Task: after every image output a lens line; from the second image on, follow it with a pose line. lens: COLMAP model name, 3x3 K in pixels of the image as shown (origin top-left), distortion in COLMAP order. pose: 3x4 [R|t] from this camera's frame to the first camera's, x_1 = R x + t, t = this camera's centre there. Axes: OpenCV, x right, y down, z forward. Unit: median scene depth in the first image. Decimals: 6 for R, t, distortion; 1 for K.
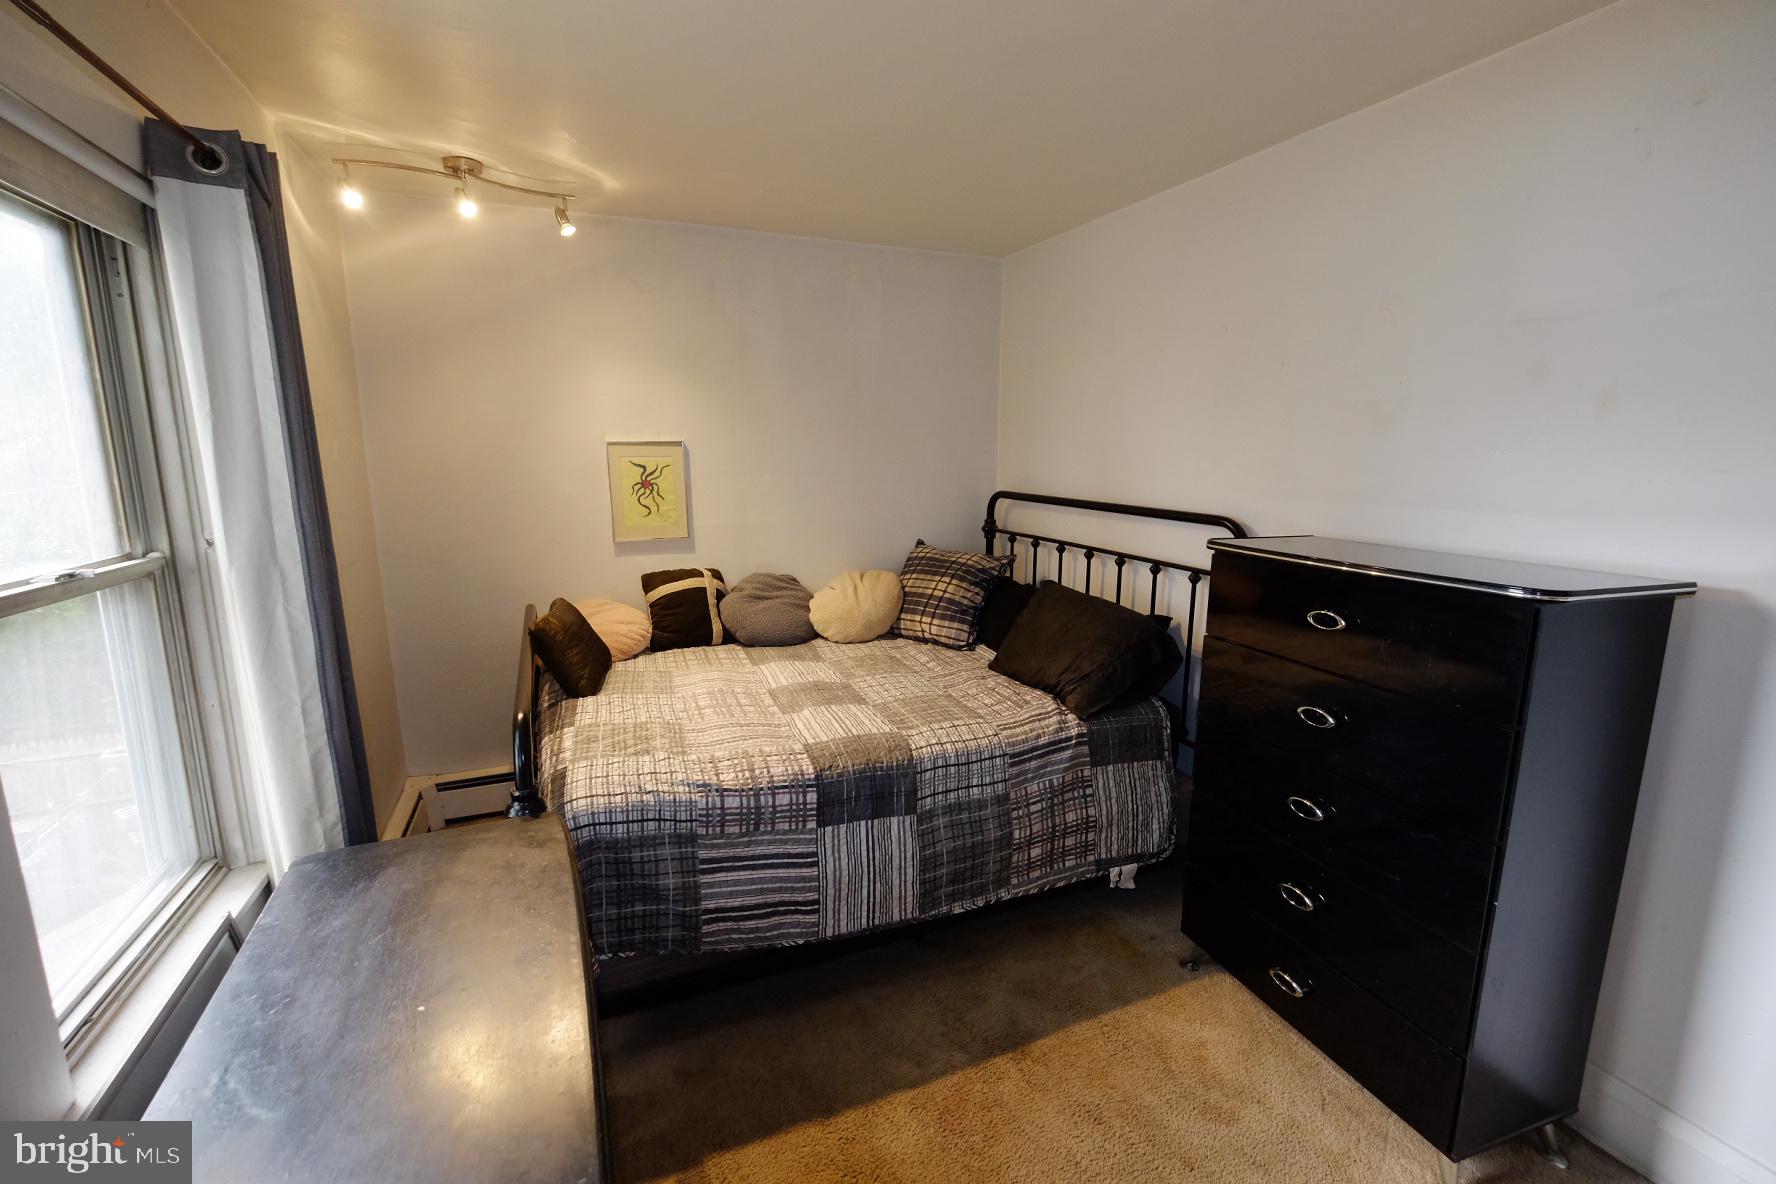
lens RADIAL K [[769.6, 0, 889.6], [0, 769.6, 593.5], [0, 0, 1]] dist [-0.007468, -0.001016]
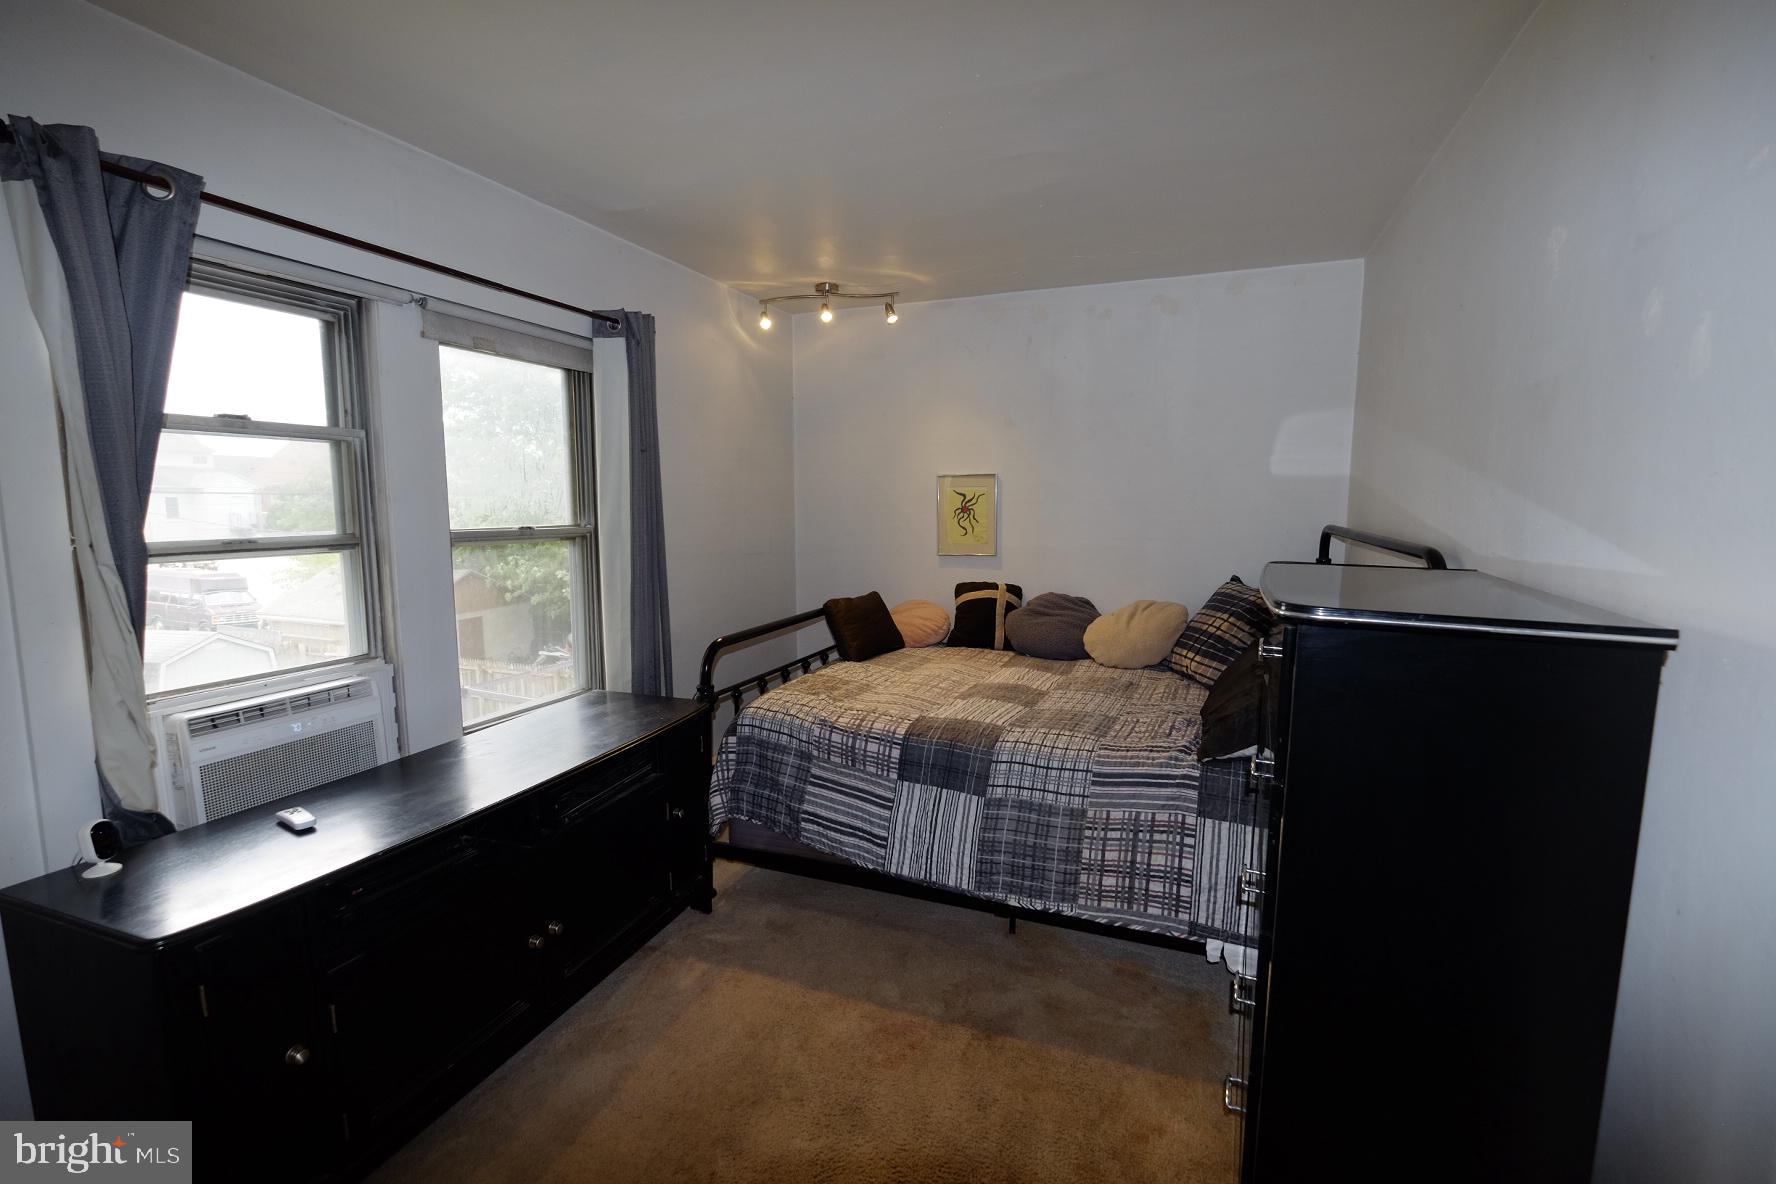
lens RADIAL K [[769.6, 0, 883.8], [0, 769.6, 591.1], [0, 0, 1]] dist [-0.007468, -0.001016]
pose [[0.708138, 0.083389, -0.701133, 0.632636], [-0.131179, 0.991251, -0.014595, 0.027872], [0.693782, 0.102309, 0.712881, 0.082469]]
